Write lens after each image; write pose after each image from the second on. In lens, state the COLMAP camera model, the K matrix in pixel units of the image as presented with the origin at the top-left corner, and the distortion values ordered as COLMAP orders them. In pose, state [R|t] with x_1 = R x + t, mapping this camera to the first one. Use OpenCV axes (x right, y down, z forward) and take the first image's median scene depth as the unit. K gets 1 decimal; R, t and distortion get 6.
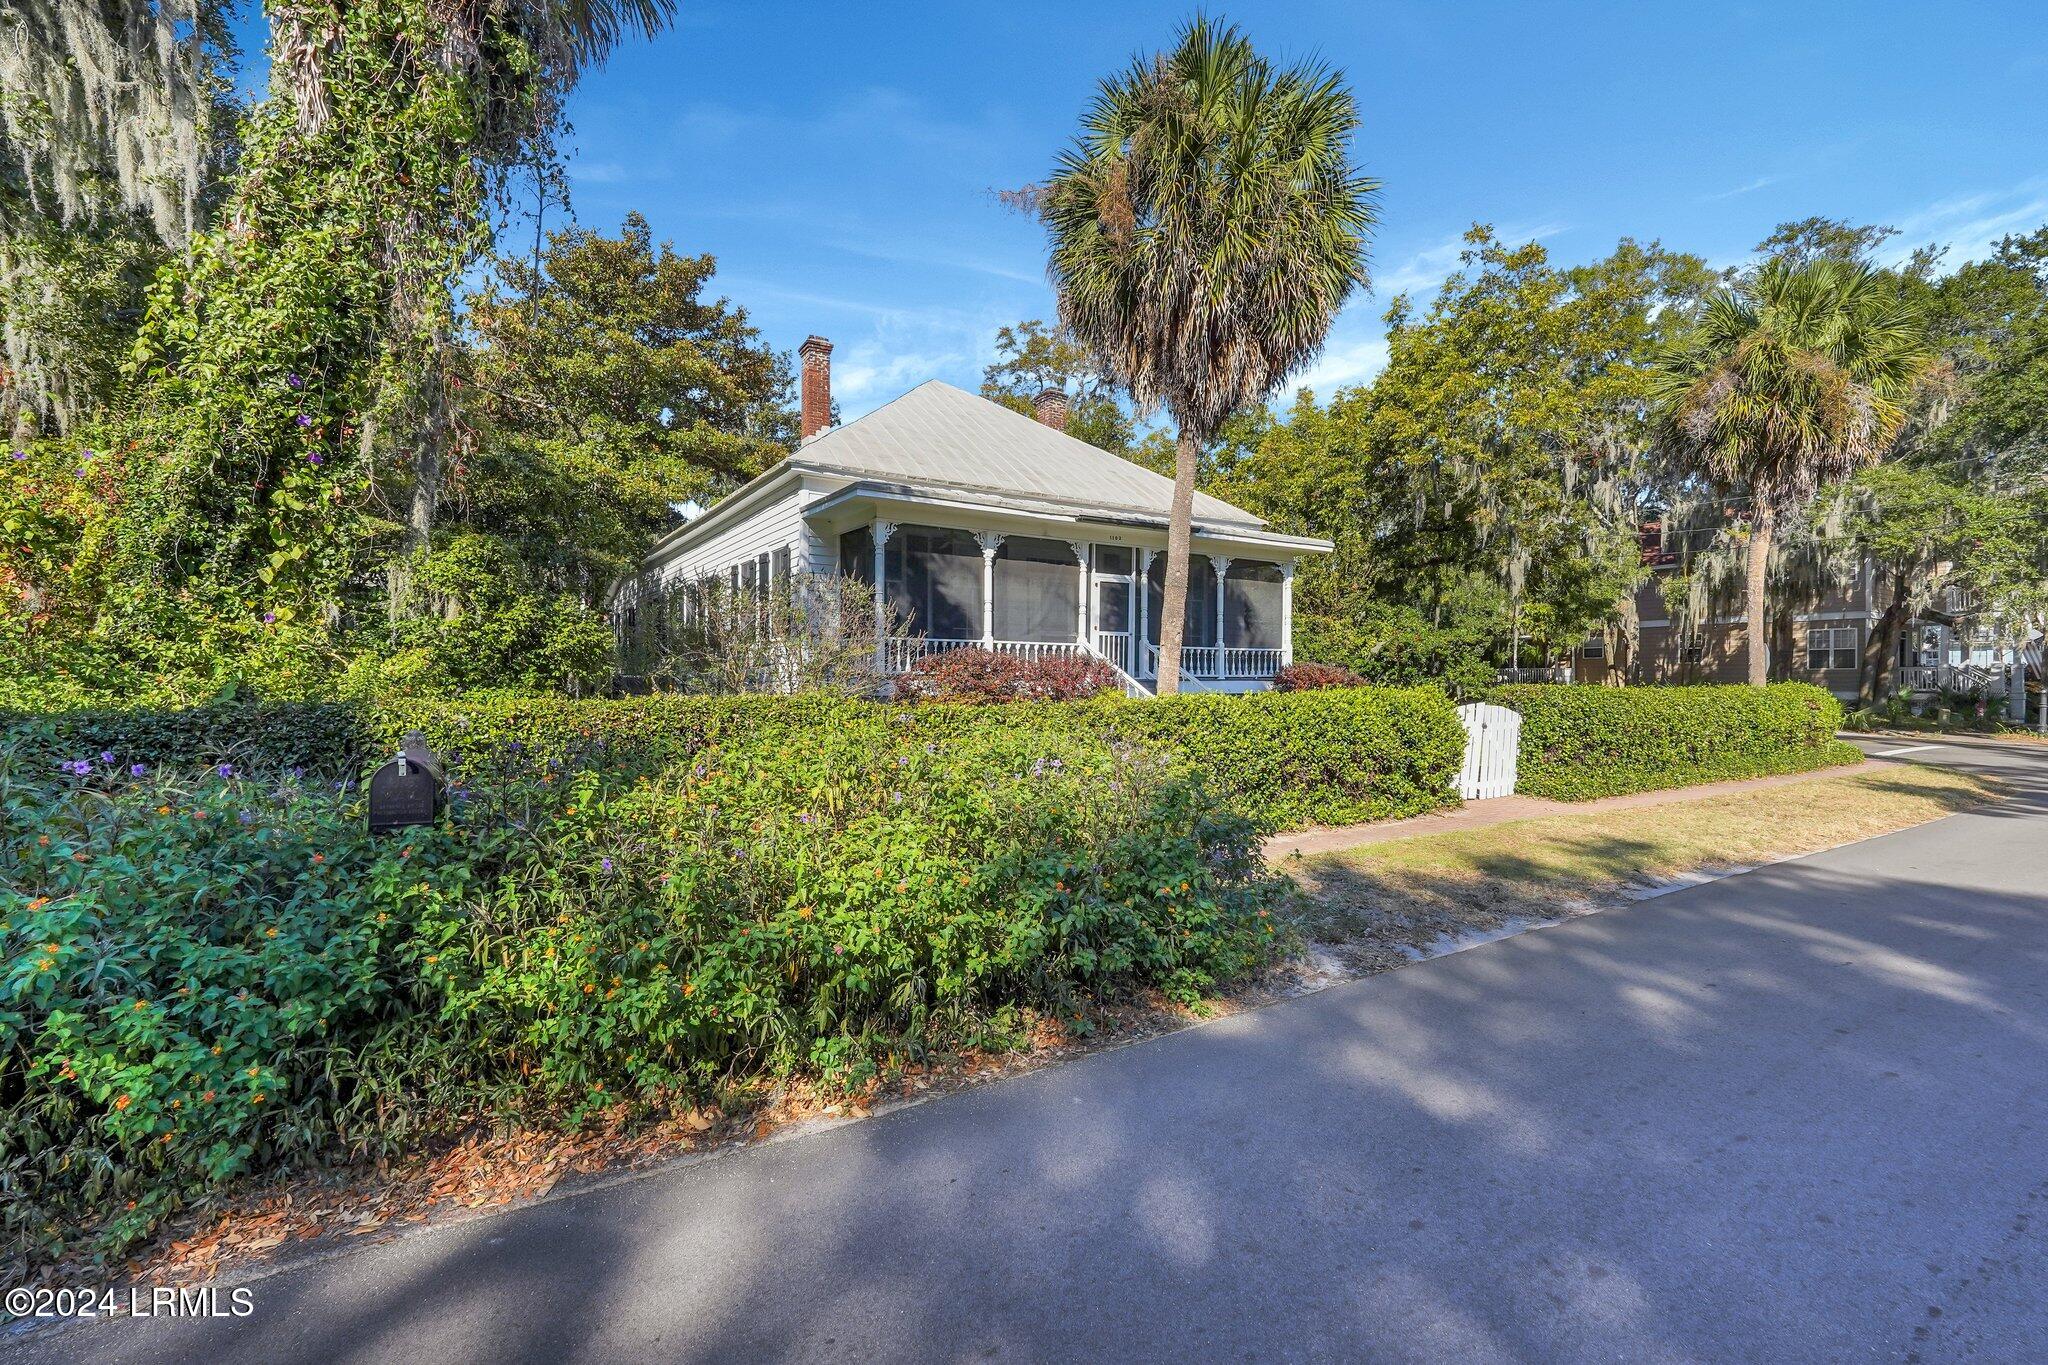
lens RADIAL K [[908.9, 0, 1017.8], [0, 908.9, 678.2], [0, 0, 1]] dist [-0.009564, 0.006361]
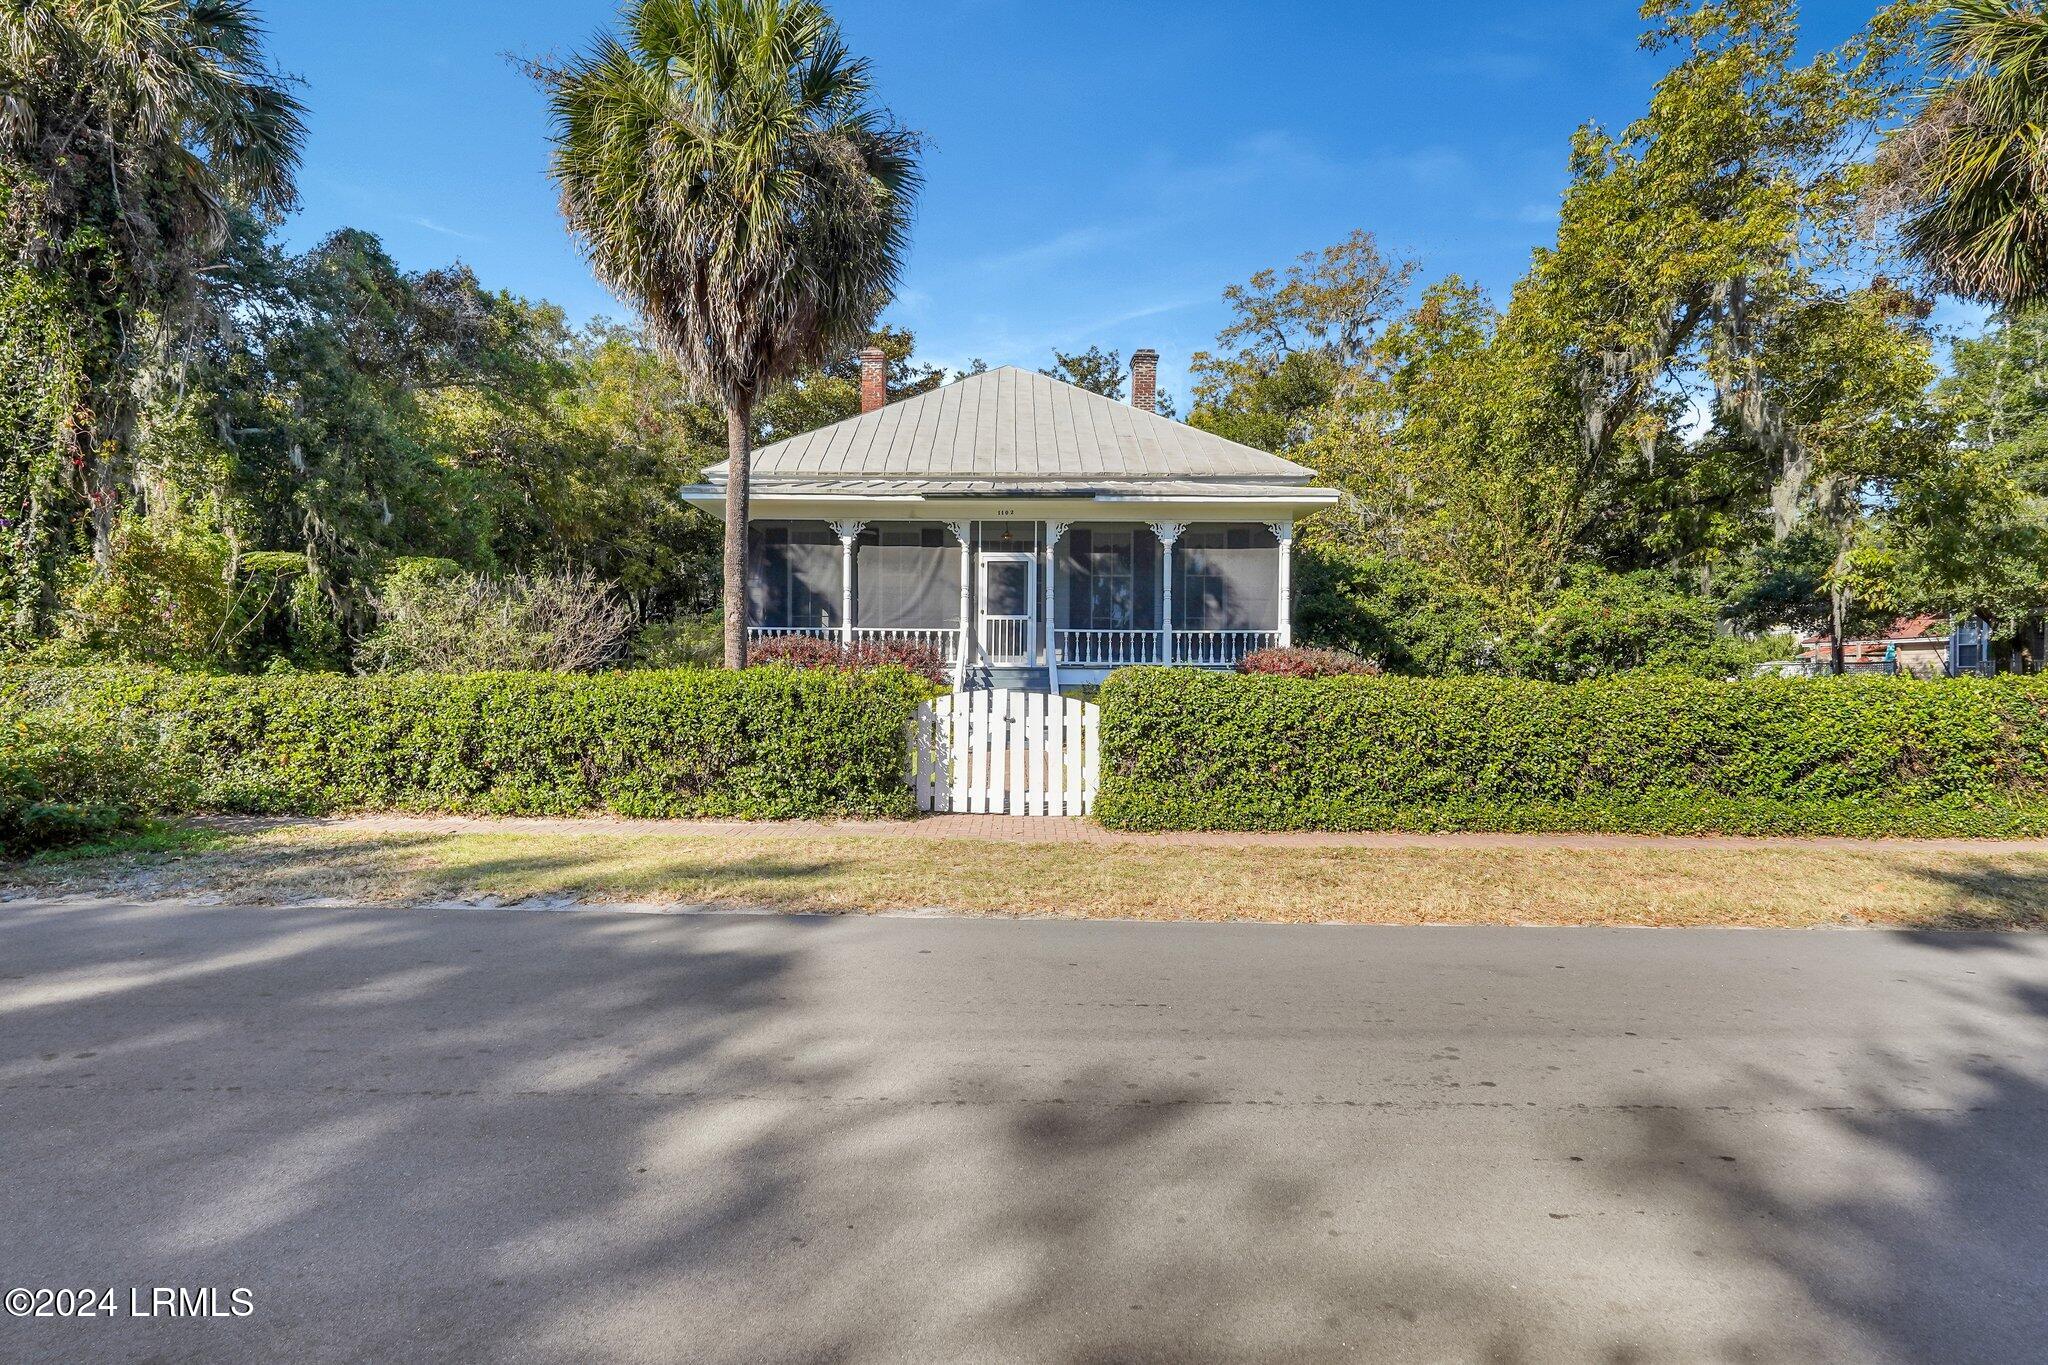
lens RADIAL K [[908.9, 0, 1017.6], [0, 908.9, 683.4], [0, 0, 1]] dist [-0.009564, 0.006361]
pose [[0.838099, 0.009021, -0.545444, 0.615439], [-0.005205, 0.999950, 0.008541, 0.009583], [0.545493, -0.004319, 0.838104, 0.239116]]
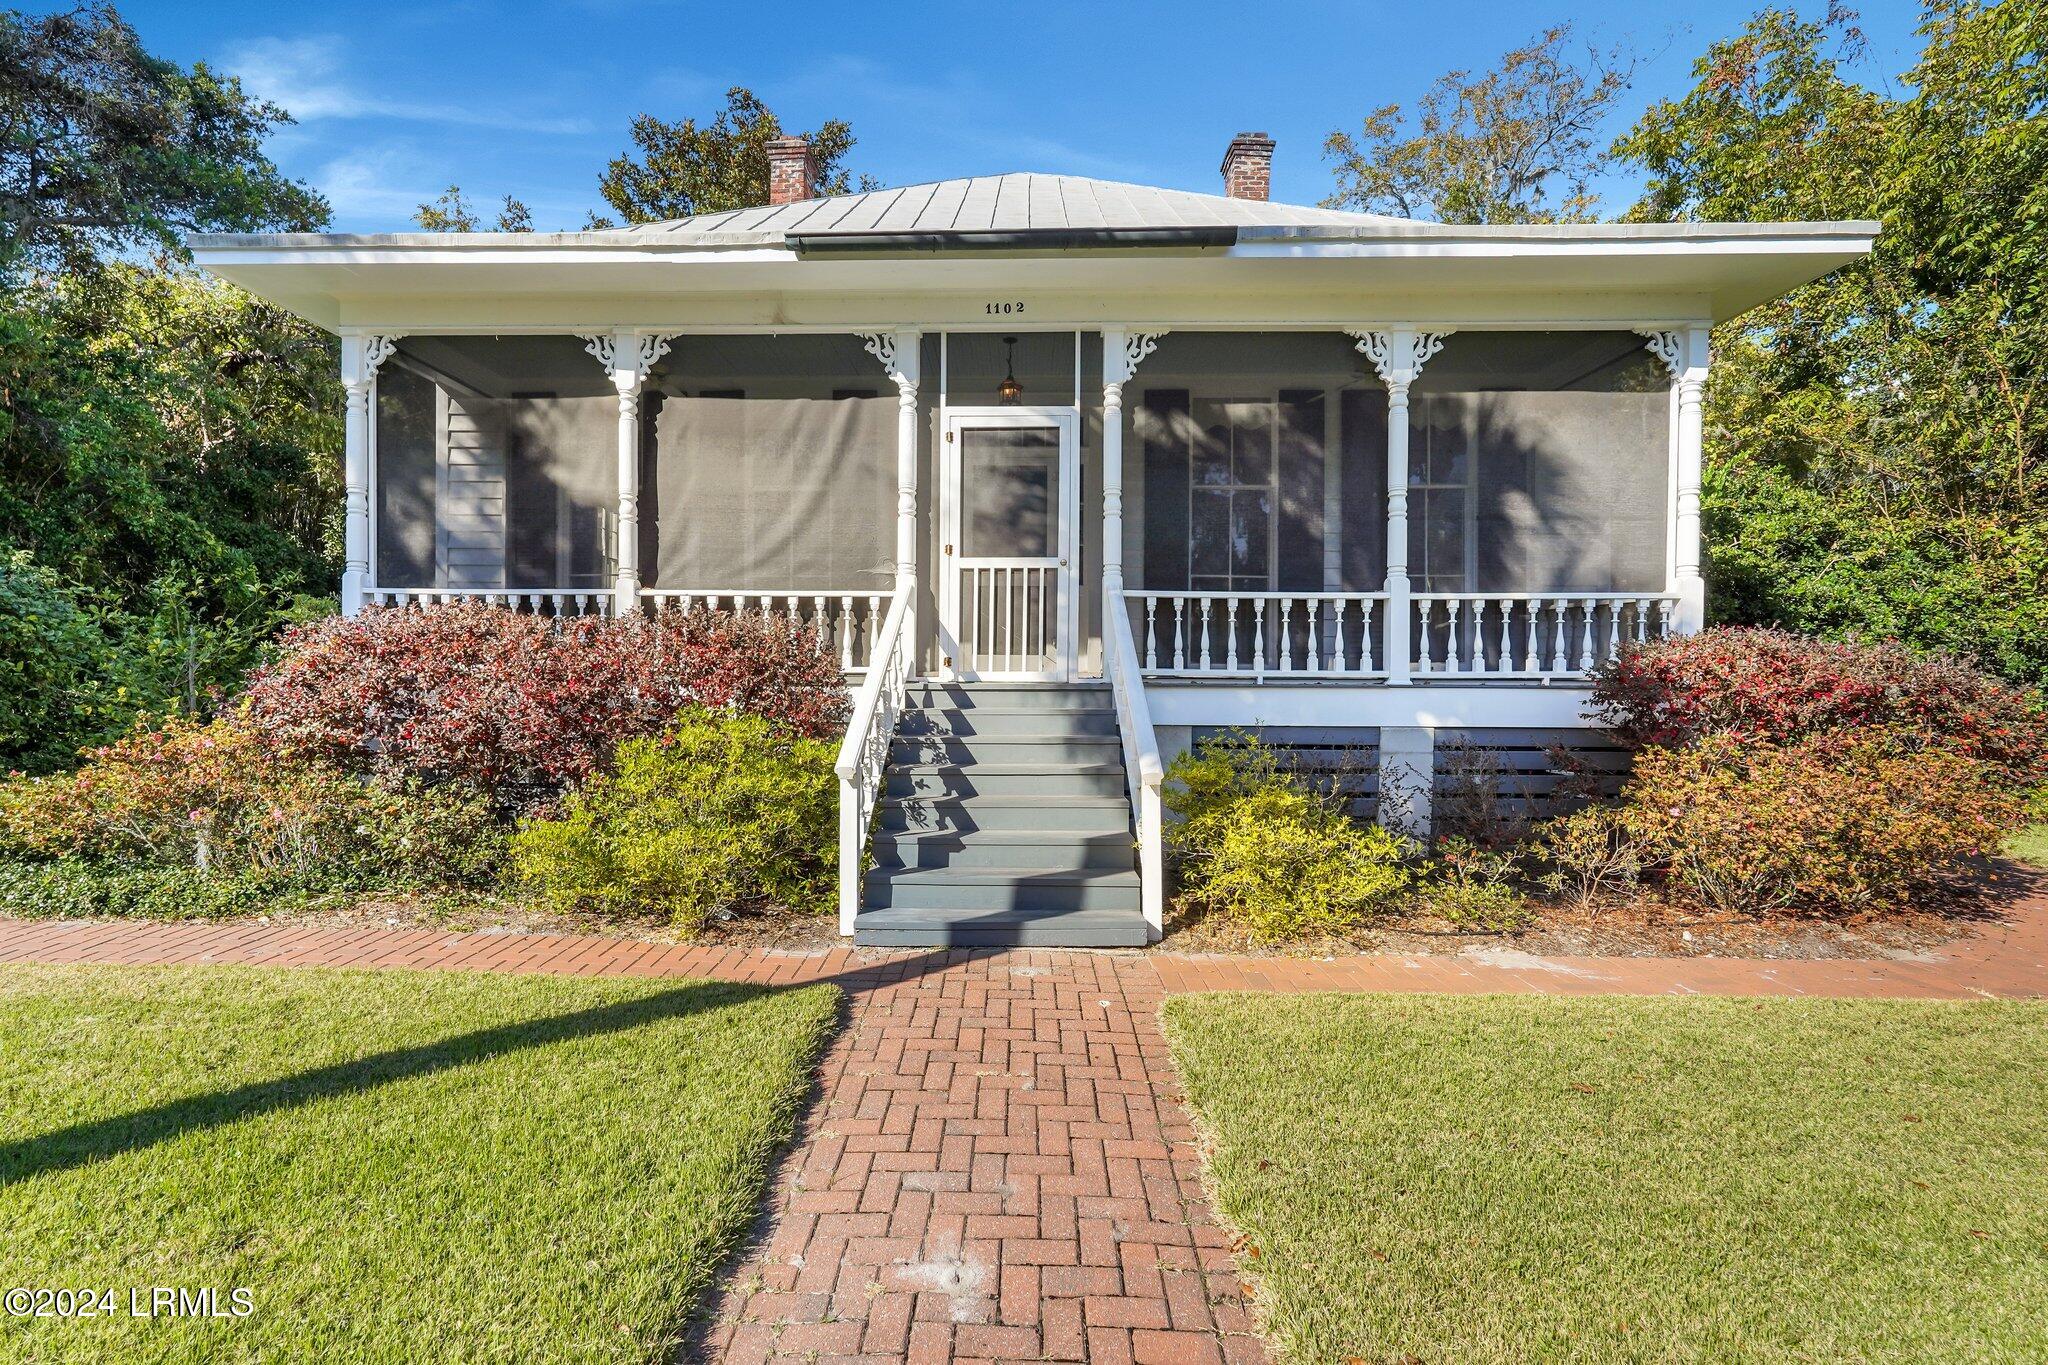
lens RADIAL K [[908.9, 0, 1016.7], [0, 908.9, 674.1], [0, 0, 1]] dist [-0.009564, 0.006361]
pose [[0.826171, 0.001525, -0.563418, 0.322645], [-0.003595, 0.999990, -0.002565, -0.001516], [0.563408, 0.004145, 0.826168, 0.690245]]
